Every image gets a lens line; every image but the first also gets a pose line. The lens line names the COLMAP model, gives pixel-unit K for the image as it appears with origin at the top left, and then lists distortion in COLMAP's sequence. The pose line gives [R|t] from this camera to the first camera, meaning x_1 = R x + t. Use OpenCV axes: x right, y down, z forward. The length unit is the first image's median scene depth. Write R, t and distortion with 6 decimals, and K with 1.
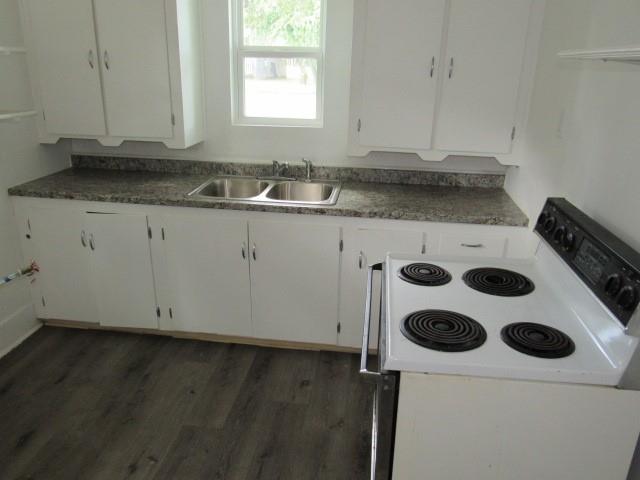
lens RADIAL K [[505.3, 0, 320.0], [0, 505.3, 240.0], [0, 0, 1]] dist [-0.031423, -0.001410]
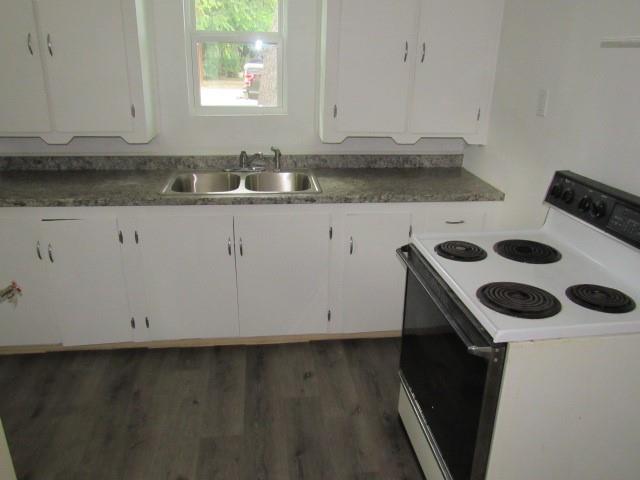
lens RADIAL K [[505.3, 0, 320.0], [0, 505.3, 240.0], [0, 0, 1]] dist [-0.031423, -0.001410]
pose [[0.968783, -0.087751, 0.231862, -0.203227], [0.083059, 0.996095, 0.029941, -0.006558], [-0.233584, -0.009748, 0.972288, 0.037361]]
